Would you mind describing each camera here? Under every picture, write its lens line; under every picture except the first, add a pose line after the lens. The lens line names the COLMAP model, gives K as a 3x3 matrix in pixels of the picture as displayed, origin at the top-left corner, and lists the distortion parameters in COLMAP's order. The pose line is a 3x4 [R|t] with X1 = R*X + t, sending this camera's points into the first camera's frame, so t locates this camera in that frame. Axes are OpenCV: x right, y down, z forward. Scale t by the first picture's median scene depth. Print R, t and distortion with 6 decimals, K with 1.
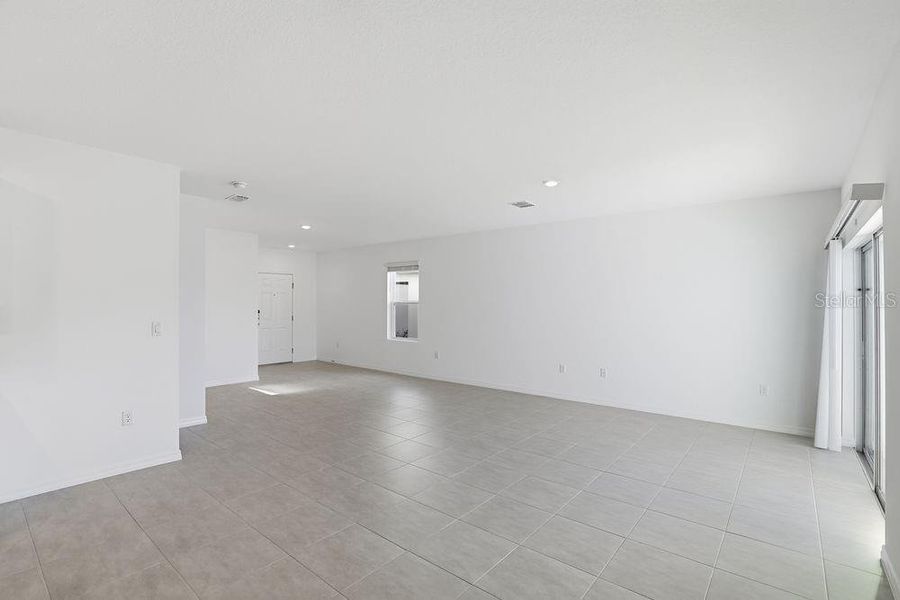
lens RADIAL K [[419.9, 0, 450.0], [0, 419.9, 300.0], [0, 0, 1]] dist [-0.050813, 0.020126]
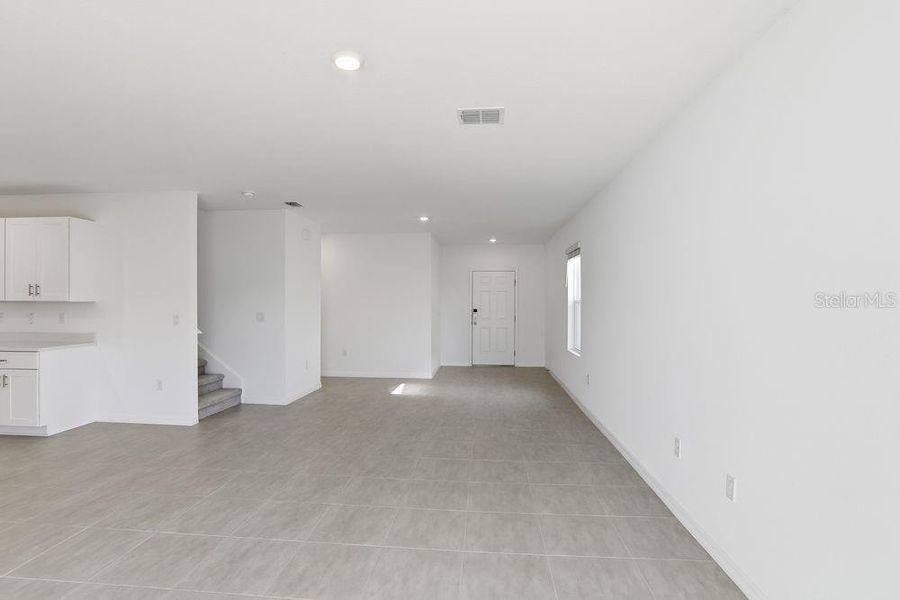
lens RADIAL K [[425.6, 0, 446.4], [0, 425.6, 300.5], [0, 0, 1]] dist [-0.074083, 0.037828]
pose [[0.574971, -0.001204, -0.818173, 0.712363], [0.001974, 0.999998, -0.000085, 0.008888], [0.818172, -0.001566, 0.574972, 0.792682]]
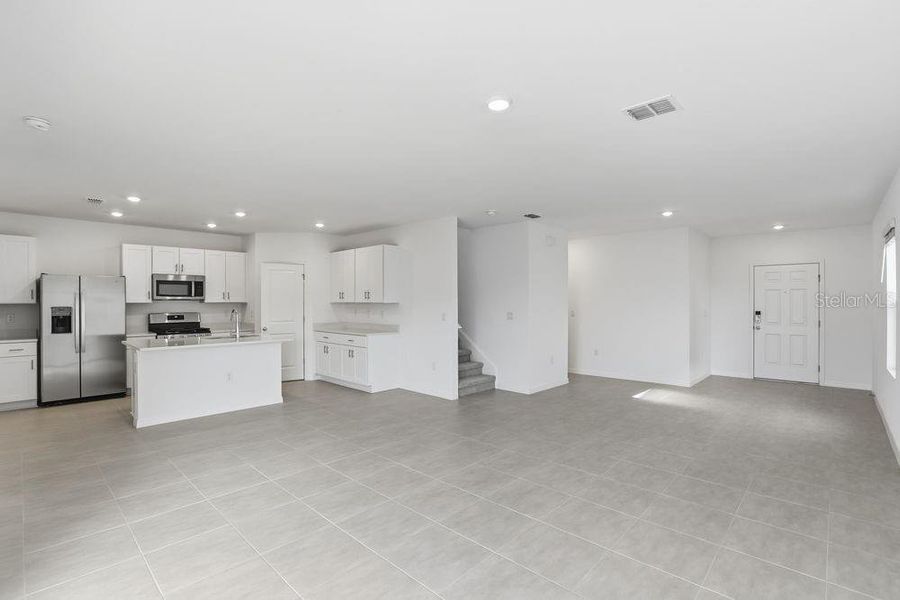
lens RADIAL K [[419.9, 0, 450.0], [0, 419.9, 300.0], [0, 0, 1]] dist [-0.050813, 0.020126]
pose [[-0.062106, -0.004792, -0.998058, 0.849269], [0.004759, 0.999976, -0.005097, 0.008030], [0.998058, -0.005067, -0.062081, 0.961587]]
